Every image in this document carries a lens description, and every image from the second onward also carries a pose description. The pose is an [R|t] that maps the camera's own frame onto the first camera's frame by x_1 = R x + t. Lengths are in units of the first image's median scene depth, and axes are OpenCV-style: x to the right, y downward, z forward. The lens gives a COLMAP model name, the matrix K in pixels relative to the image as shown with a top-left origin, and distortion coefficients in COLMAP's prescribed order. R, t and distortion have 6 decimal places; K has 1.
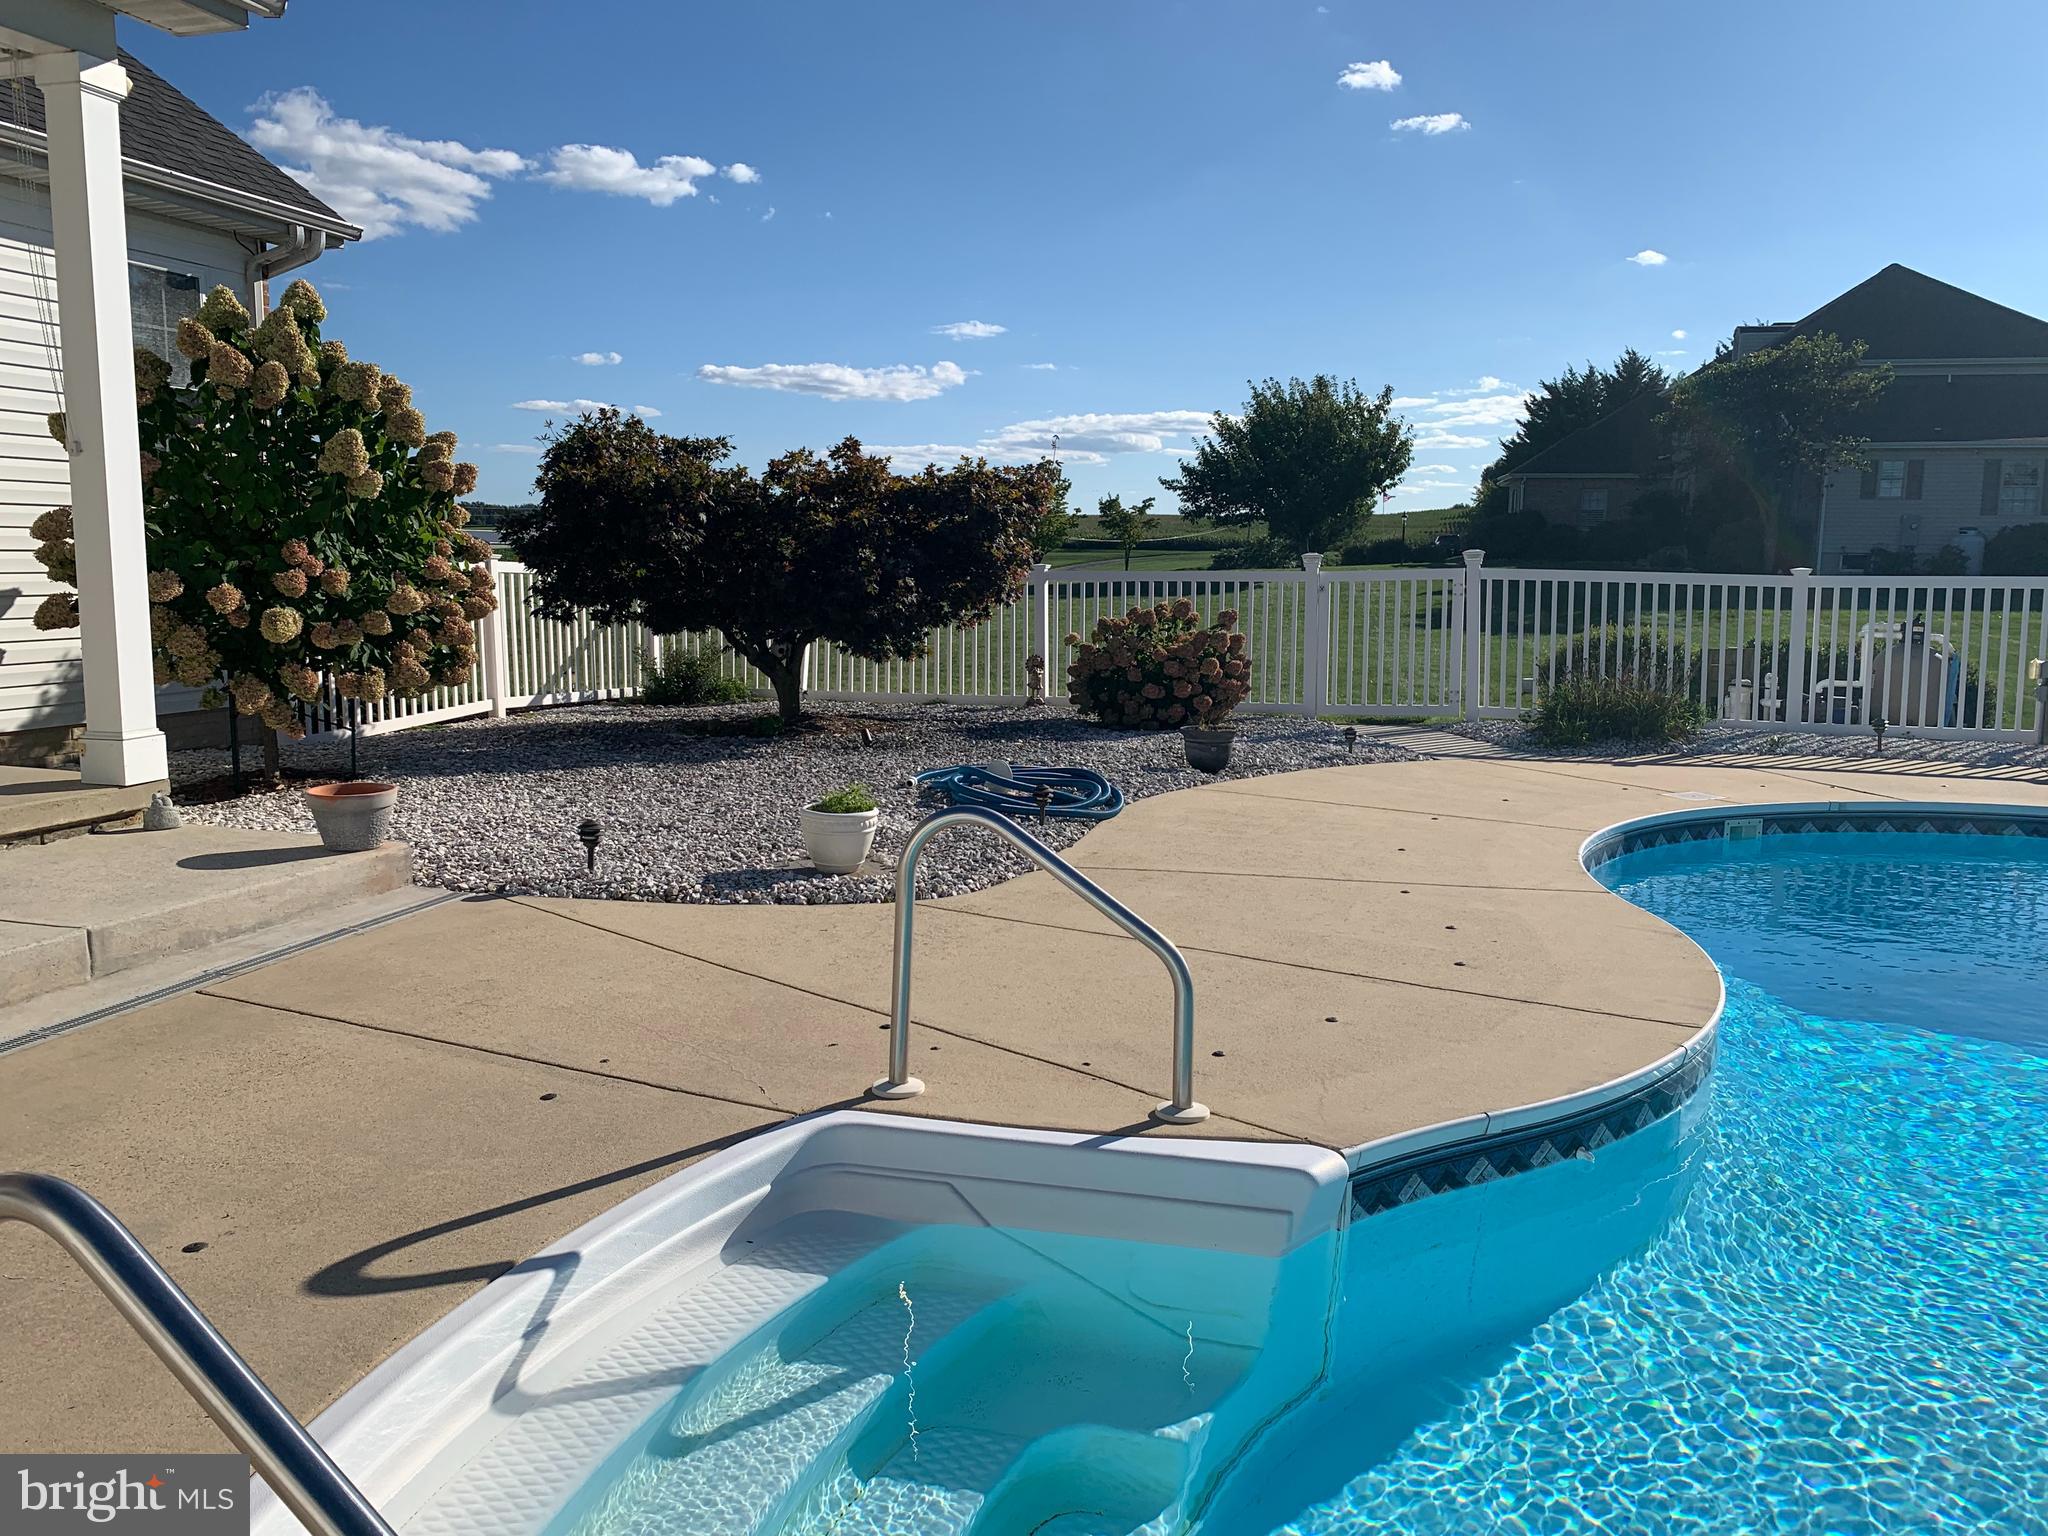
lens RADIAL K [[1555.6, 0, 1024.0], [0, 1555.6, 768.0], [0, 0, 1]] dist [0.025451, -0.021756]
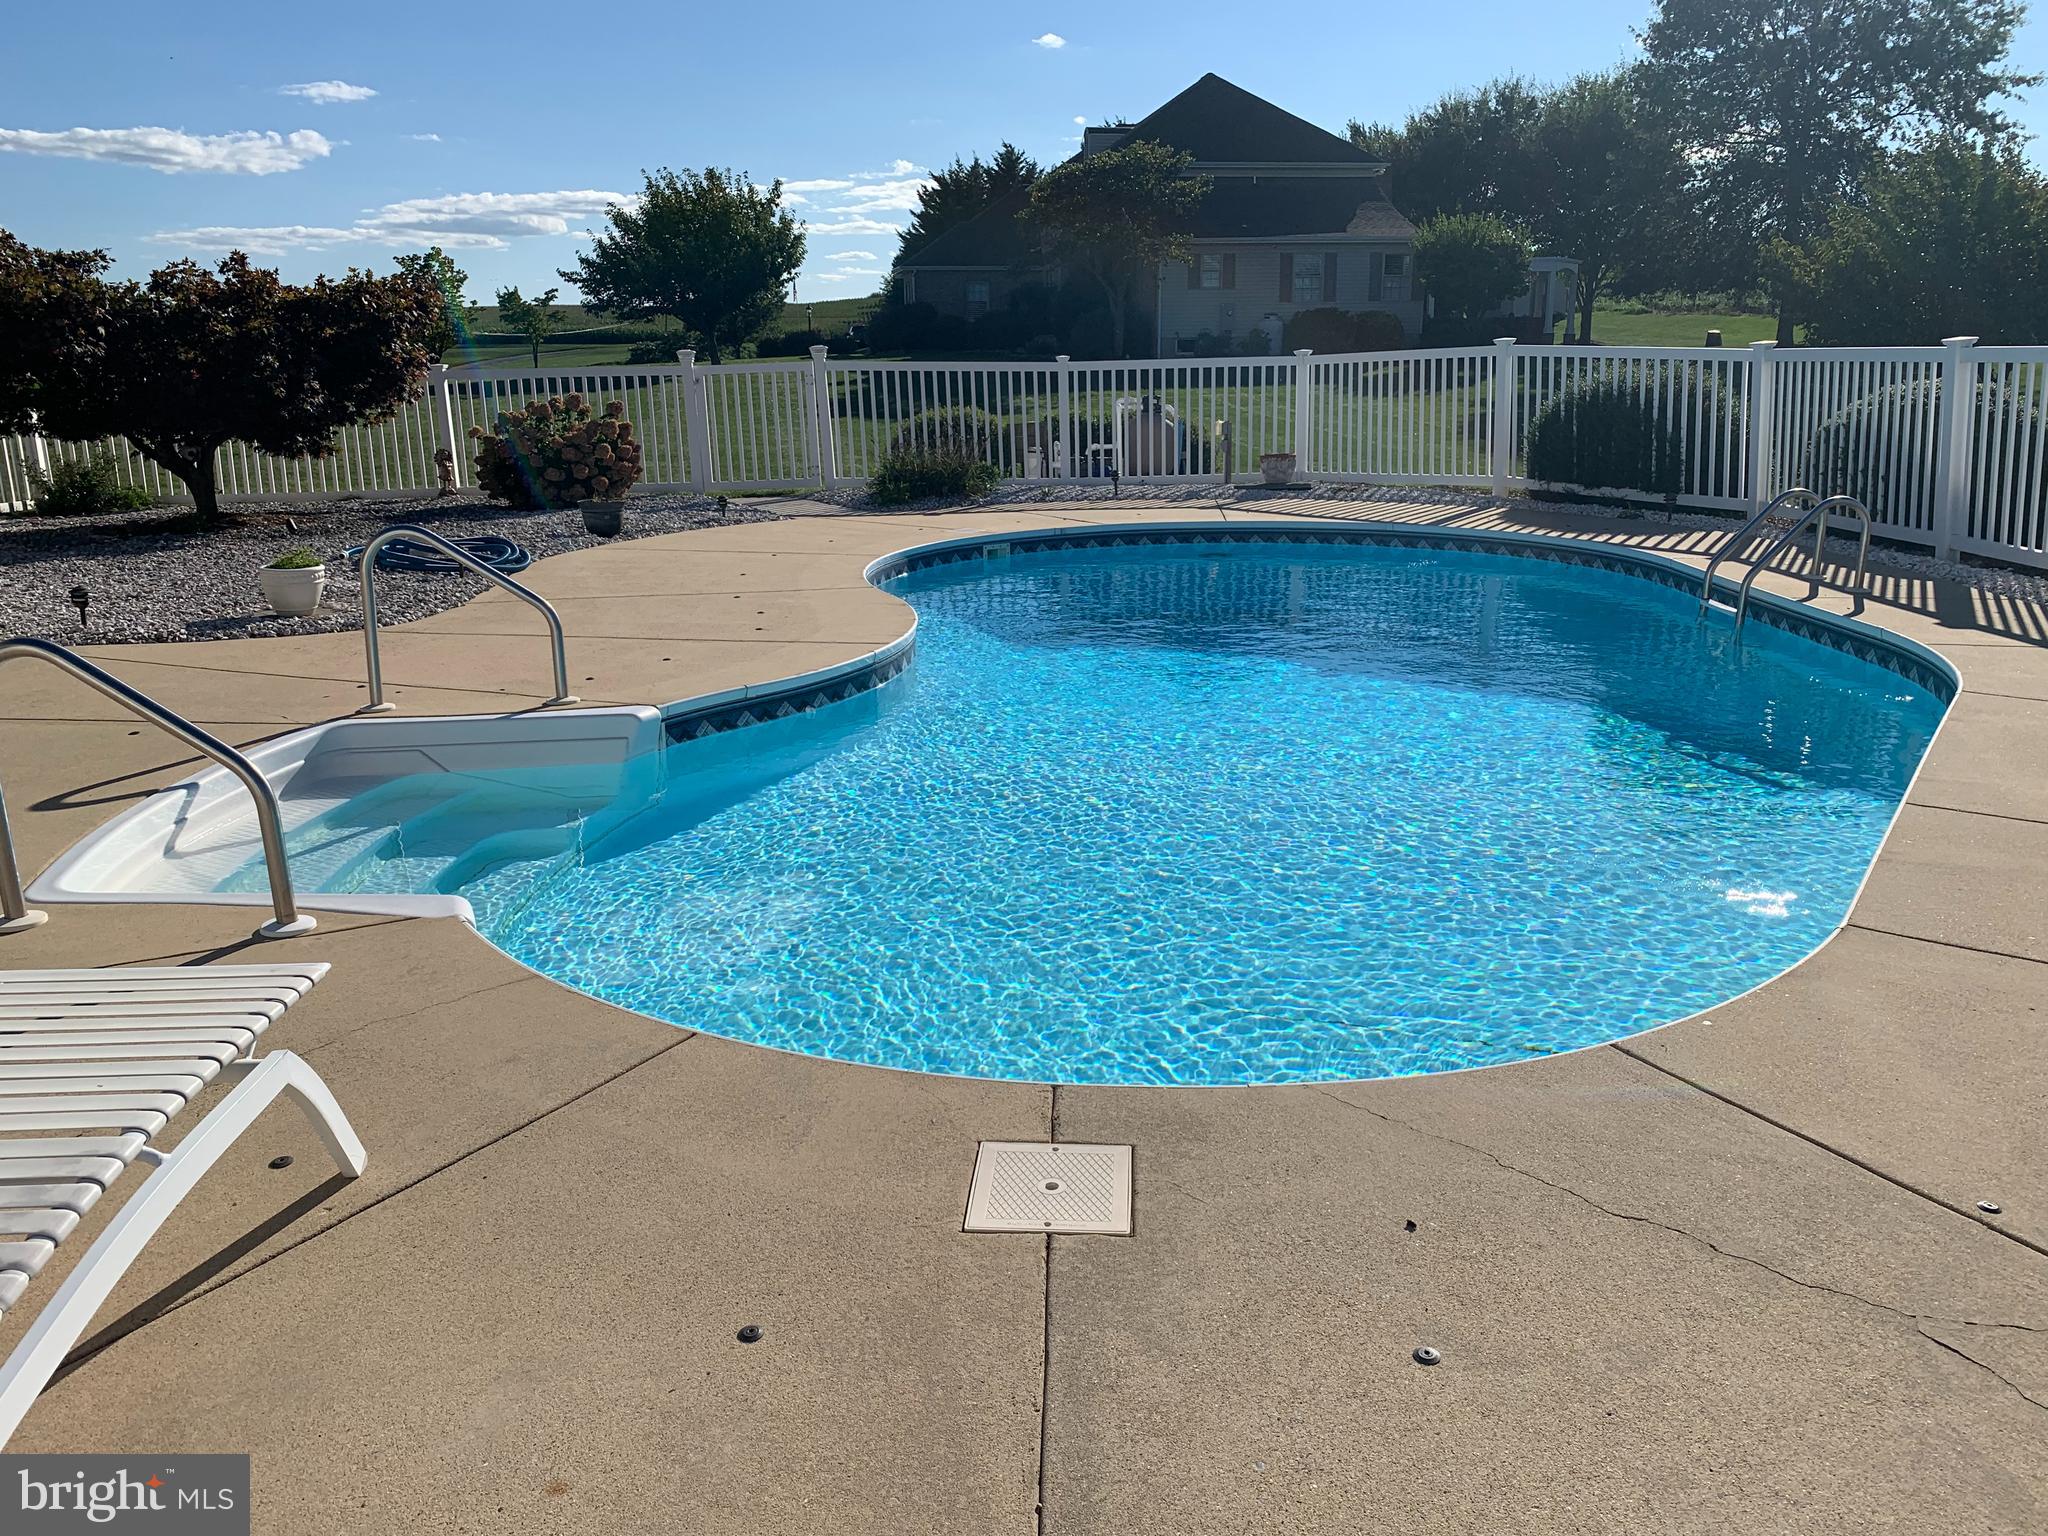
lens RADIAL K [[1663.8, 0, 1030.4], [0, 1663.8, 747.5], [0, 0, 1]] dist [0.115574, -0.267220]
pose [[0.942701, -0.098240, 0.318849, -0.001567], [0.065870, 0.991659, 0.110789, 0.033706], [-0.327073, -0.083438, 0.941308, -0.283428]]
